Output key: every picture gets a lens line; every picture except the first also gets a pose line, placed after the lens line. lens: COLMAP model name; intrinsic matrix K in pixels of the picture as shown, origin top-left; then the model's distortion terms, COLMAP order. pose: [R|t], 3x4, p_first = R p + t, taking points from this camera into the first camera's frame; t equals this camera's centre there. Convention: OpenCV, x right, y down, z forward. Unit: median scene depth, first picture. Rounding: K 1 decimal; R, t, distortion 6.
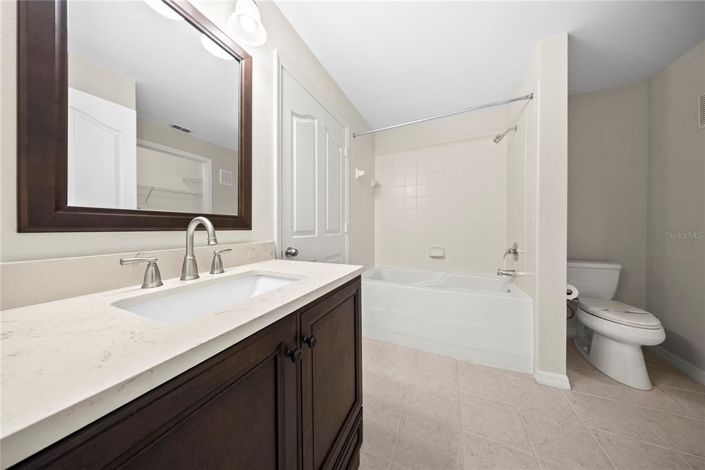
lens RADIAL K [[228.7, 0, 333.8], [0, 228.7, 229.4], [0, 0, 1]] dist [-0.000135, -0.001515]
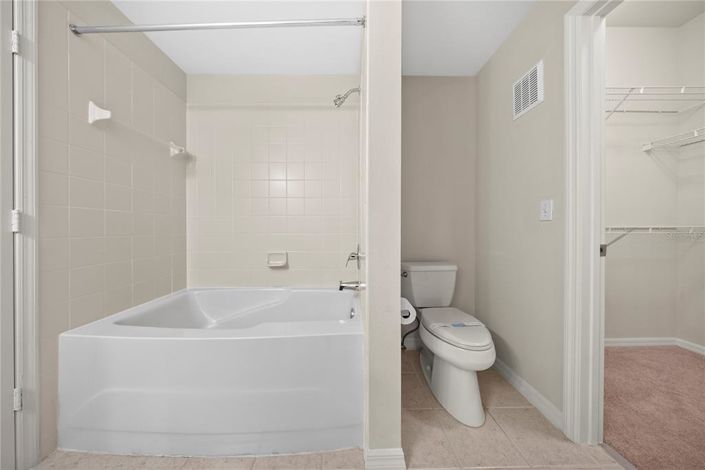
lens RADIAL K [[209.8, 0, 361.2], [0, 209.8, 233.3], [0, 0, 1]] dist [-0.001013, -0.000116]
pose [[0.888229, -0.004348, 0.459381, 0.538588], [0.003586, 0.999990, 0.002531, 0.021739], [-0.459387, -0.000601, 0.888236, 0.433282]]
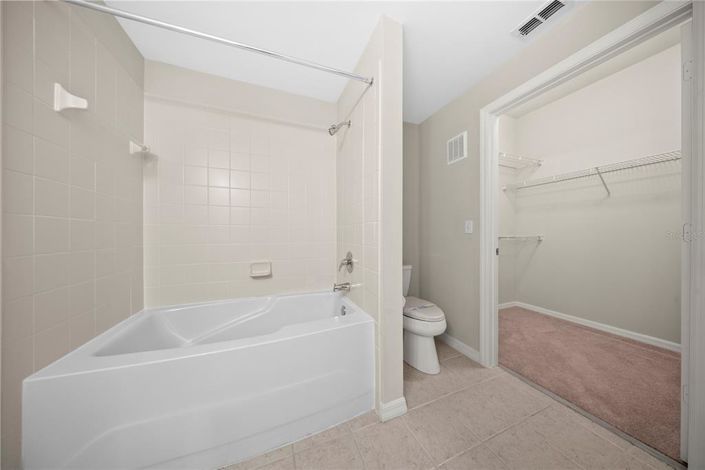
lens RADIAL K [[207.9, 0, 355.7], [0, 207.9, 236.6], [0, 0, 1]] dist [0.000531, -0.000054]
pose [[0.658798, -0.003961, 0.752309, 0.221125], [0.005267, 0.999986, 0.000652, -0.003069], [-0.752301, 0.003533, 0.658810, 0.492957]]
